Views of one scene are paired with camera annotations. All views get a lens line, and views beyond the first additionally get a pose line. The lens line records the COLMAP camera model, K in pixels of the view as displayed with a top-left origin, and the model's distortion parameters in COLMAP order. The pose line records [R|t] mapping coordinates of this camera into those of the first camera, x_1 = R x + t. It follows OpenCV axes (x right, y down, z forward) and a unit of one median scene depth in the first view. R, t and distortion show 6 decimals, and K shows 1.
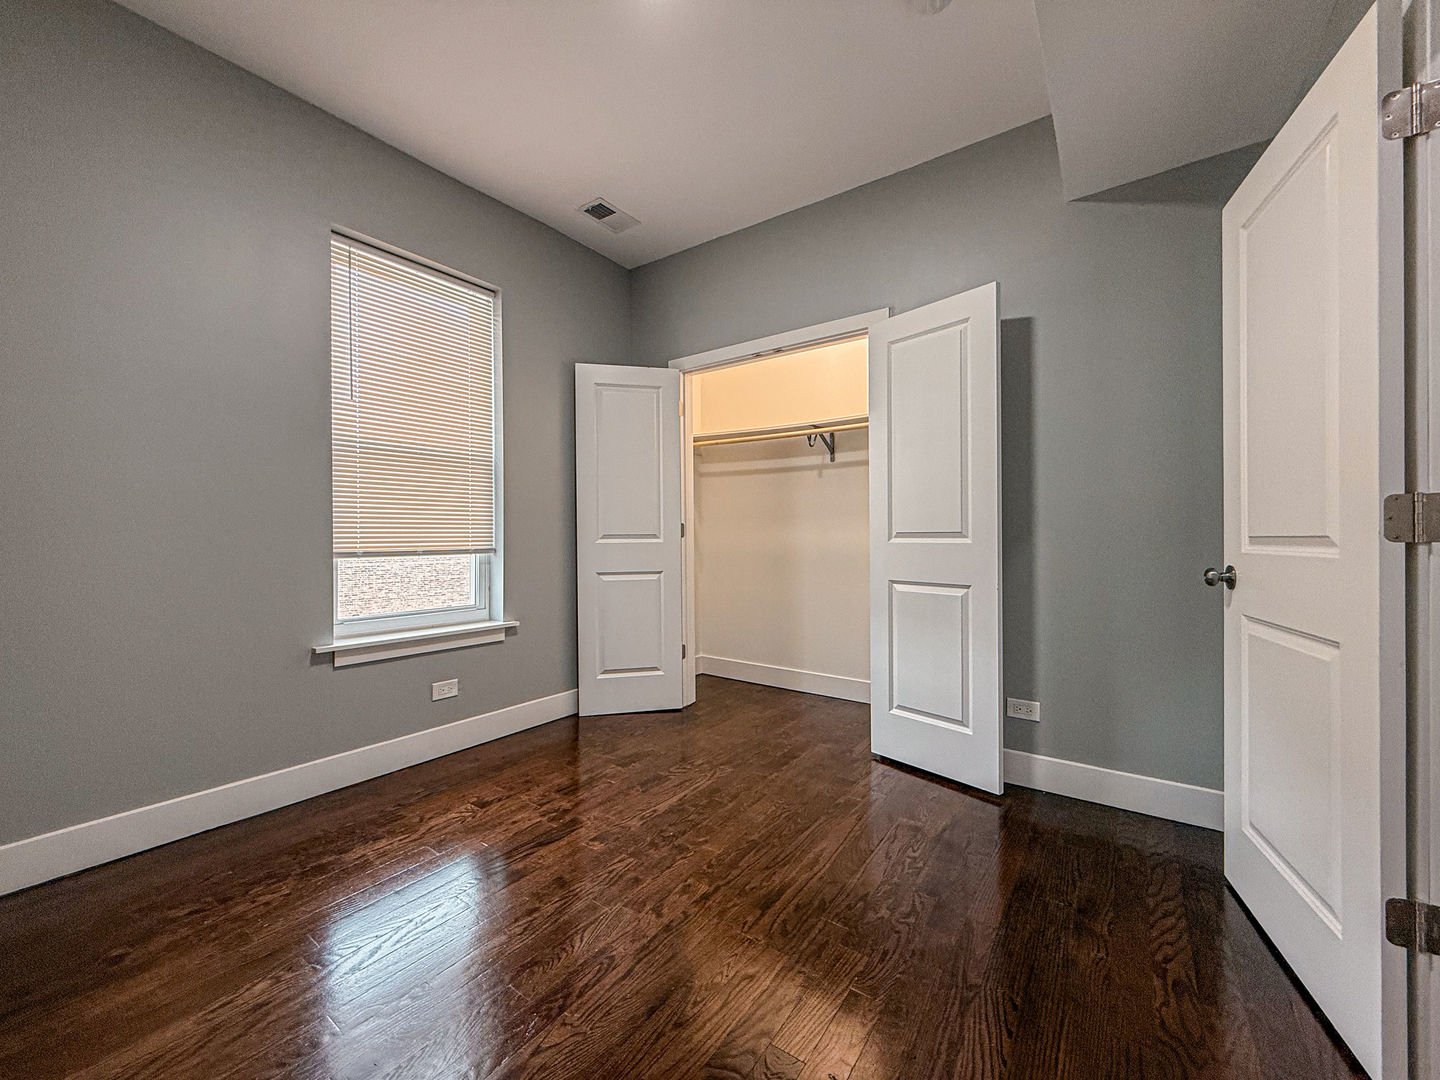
lens RADIAL K [[575.3, 0, 714.0], [0, 575.3, 538.3], [0, 0, 1]] dist [0.000654, 0.000381]
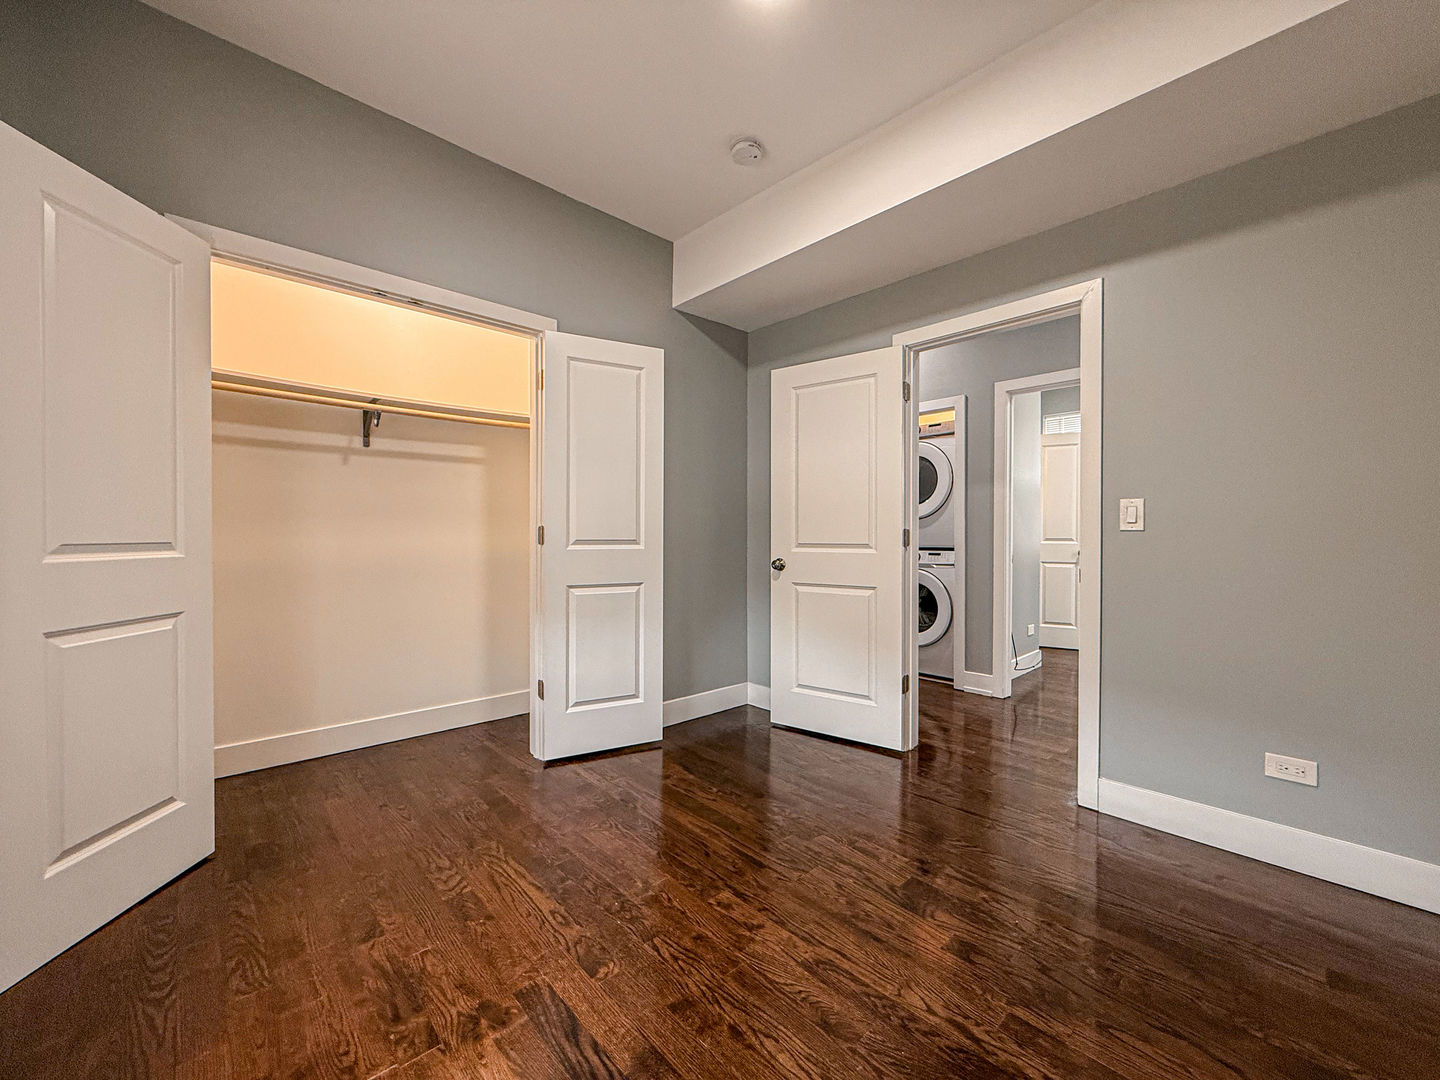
lens RADIAL K [[577.7, 0, 716.6], [0, 577.7, 536.5], [0, 0, 1]] dist [0.000391, 0.000077]
pose [[0.193091, -0.000038, 0.981181, -0.612289], [-0.001335, 0.999999, 0.000302, -0.015357], [-0.981180, -0.001369, 0.193090, 0.489006]]
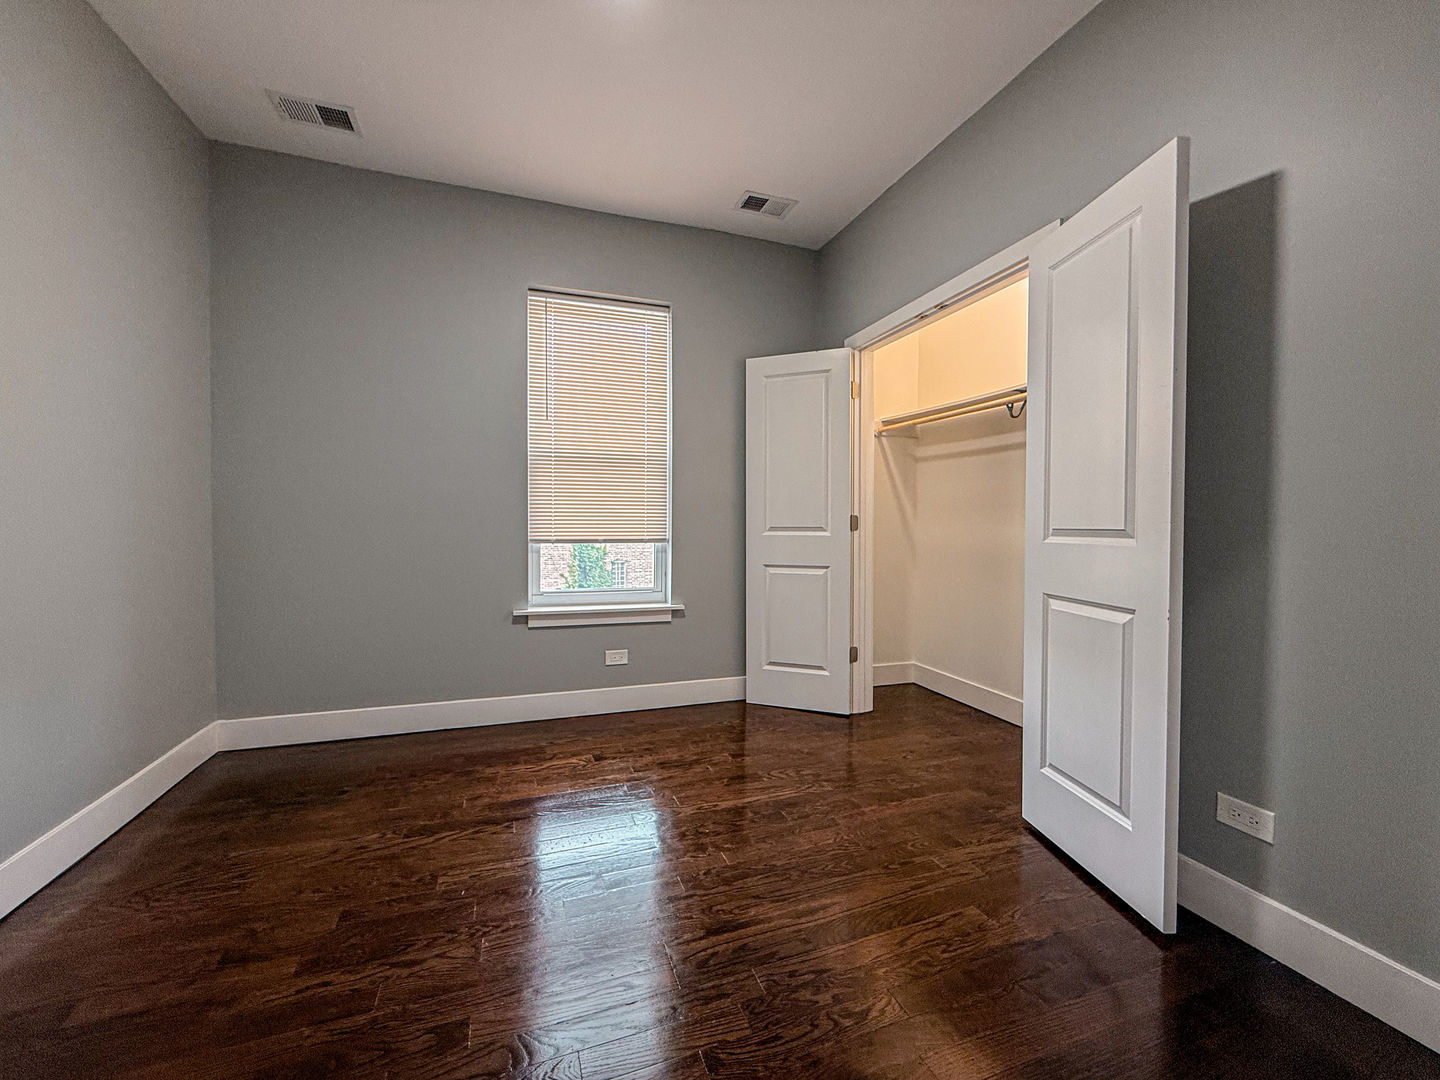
lens RADIAL K [[575.3, 0, 714.0], [0, 575.3, 538.3], [0, 0, 1]] dist [0.000654, 0.000381]
pose [[0.822198, 0.021188, -0.568808, 0.343587], [-0.010309, 0.999697, 0.022336, -0.009092], [0.569109, -0.012501, 0.822167, 0.139171]]
